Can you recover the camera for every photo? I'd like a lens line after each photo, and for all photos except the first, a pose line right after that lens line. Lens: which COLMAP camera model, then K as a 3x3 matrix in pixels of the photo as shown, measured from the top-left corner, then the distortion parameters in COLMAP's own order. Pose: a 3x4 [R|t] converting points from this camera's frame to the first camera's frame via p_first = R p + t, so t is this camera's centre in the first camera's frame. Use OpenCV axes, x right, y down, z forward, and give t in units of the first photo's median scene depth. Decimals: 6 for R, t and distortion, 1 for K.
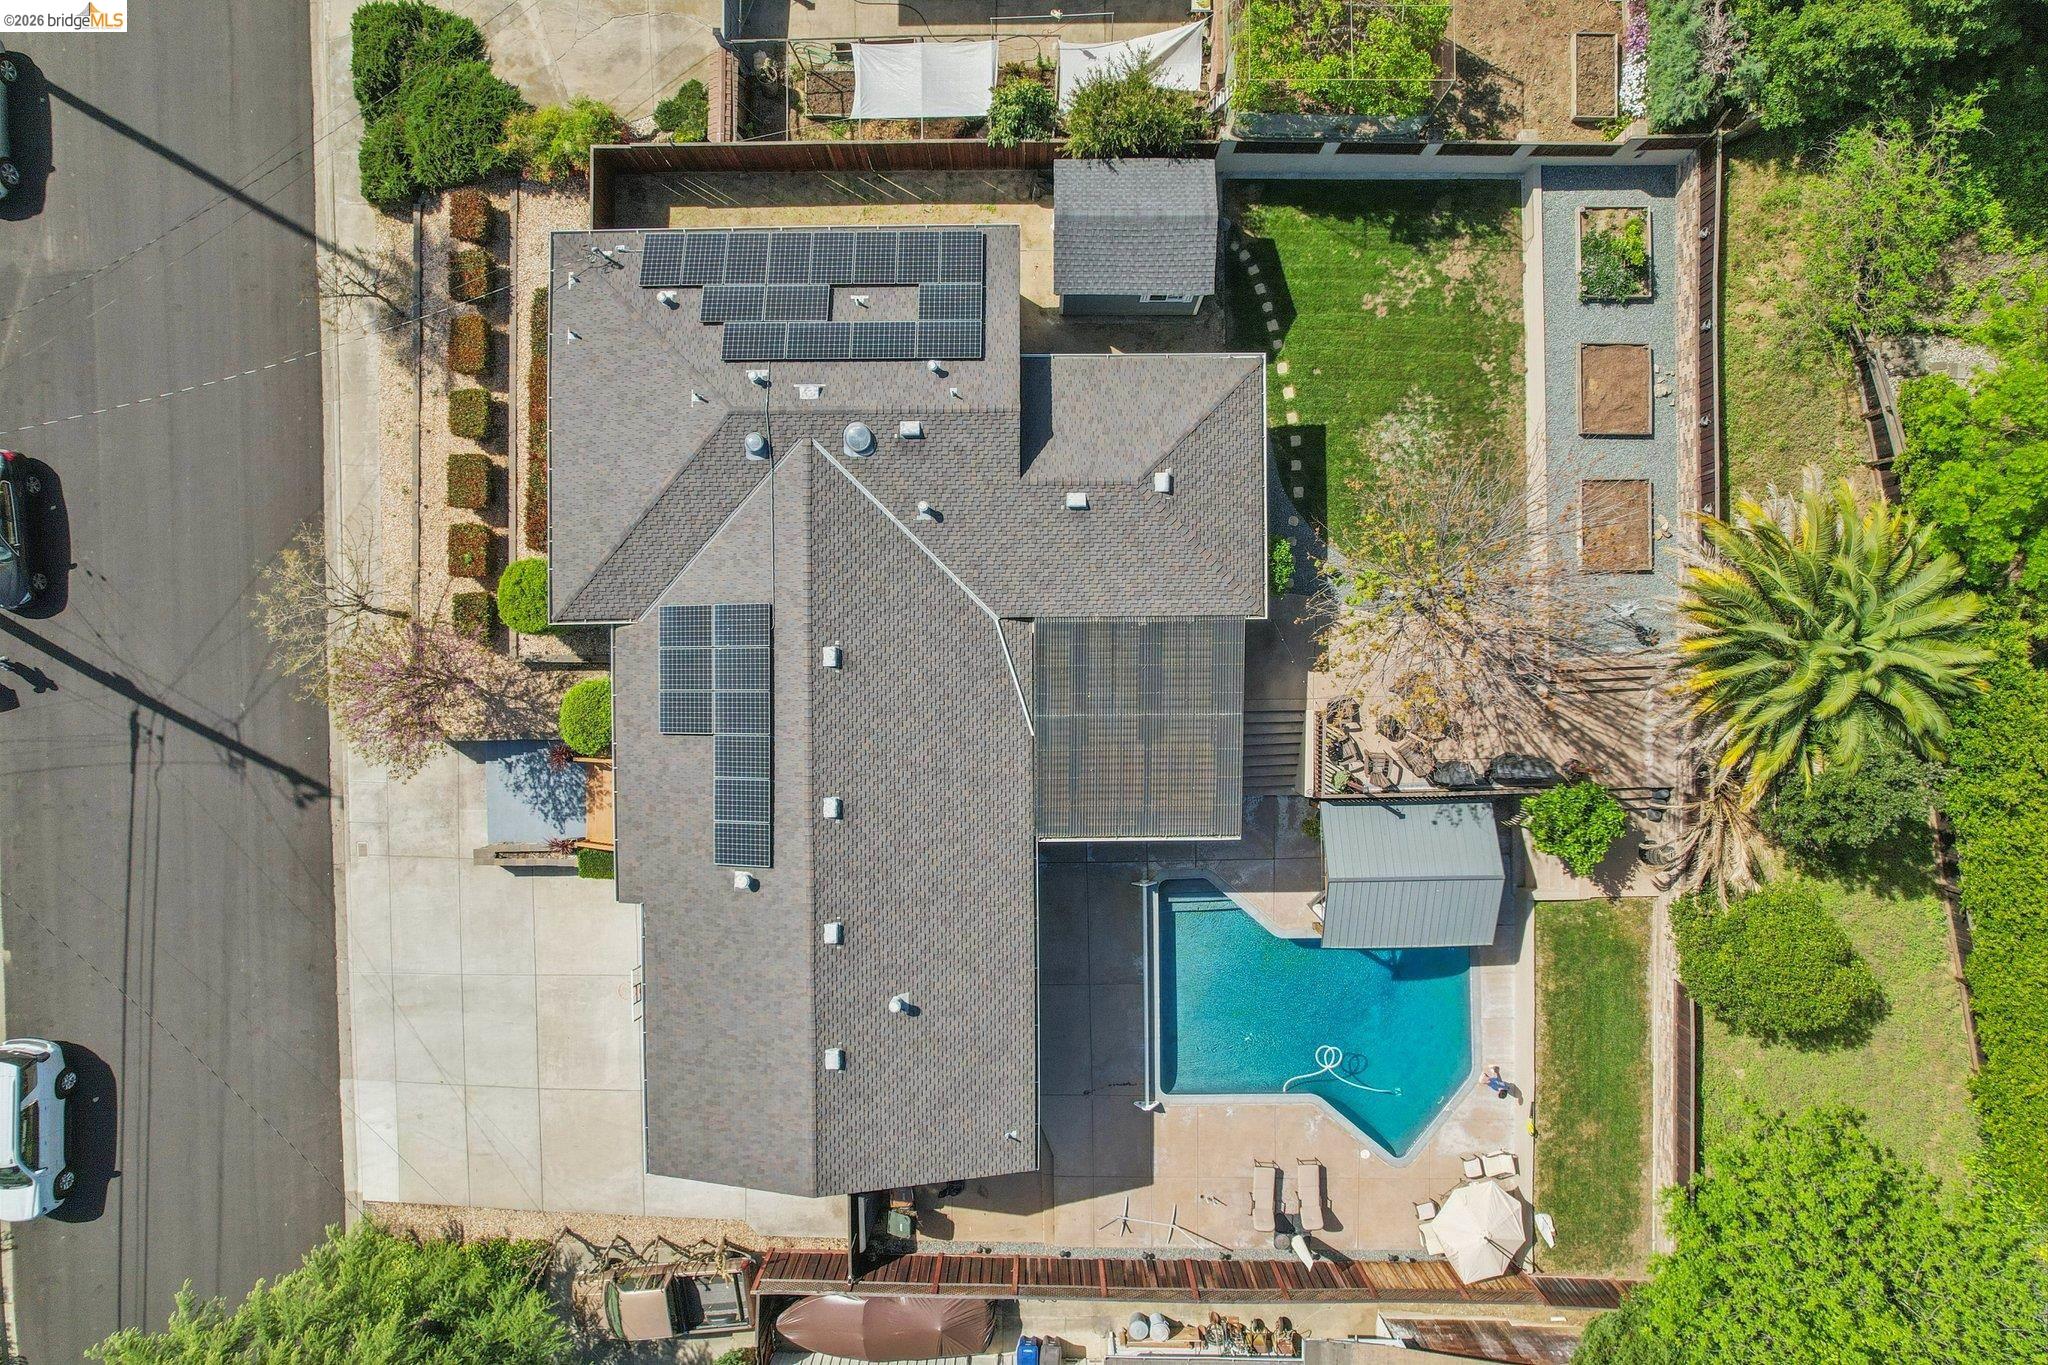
lens RADIAL K [[1287.6, 0, 1035.6], [0, 1287.6, 694.7], [0, 0, 1]] dist [-0.033062, 0.003141]
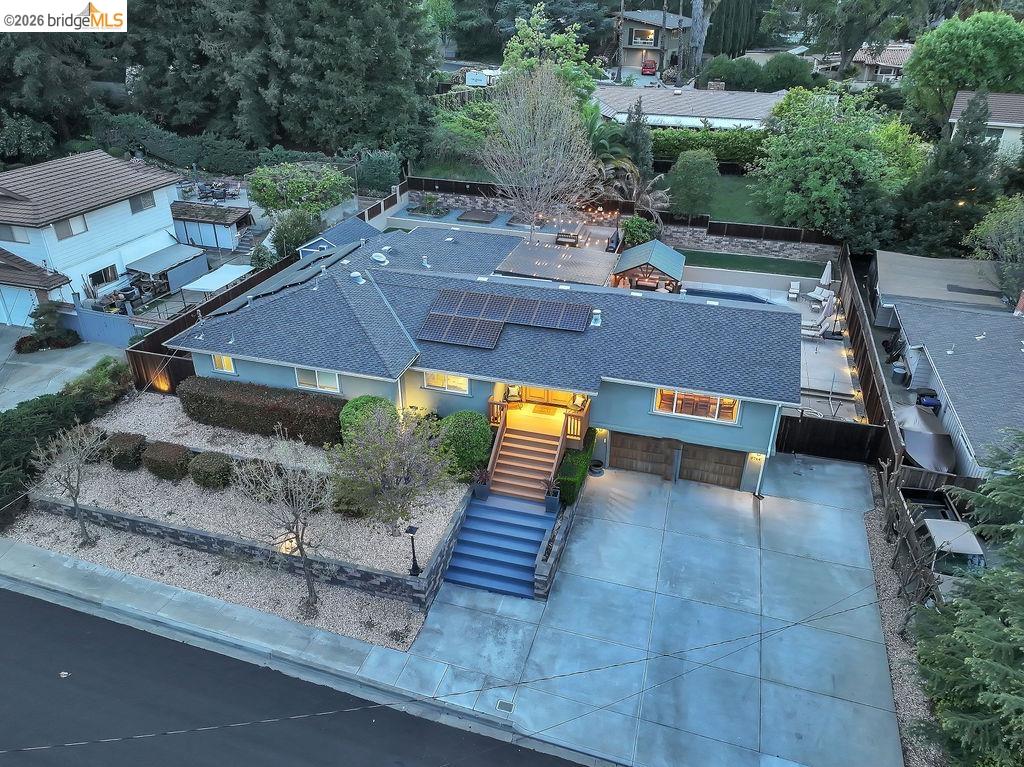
lens RADIAL K [[735.6, 0, 512.0], [0, 735.6, 383.5], [0, 0, 1]] dist [0.016130, -0.002651]
pose [[0.279742, -0.448822, 0.848707, -0.967661], [0.959942, 0.145466, -0.239480, 0.243429], [-0.015974, 0.881702, 0.471536, 0.573729]]
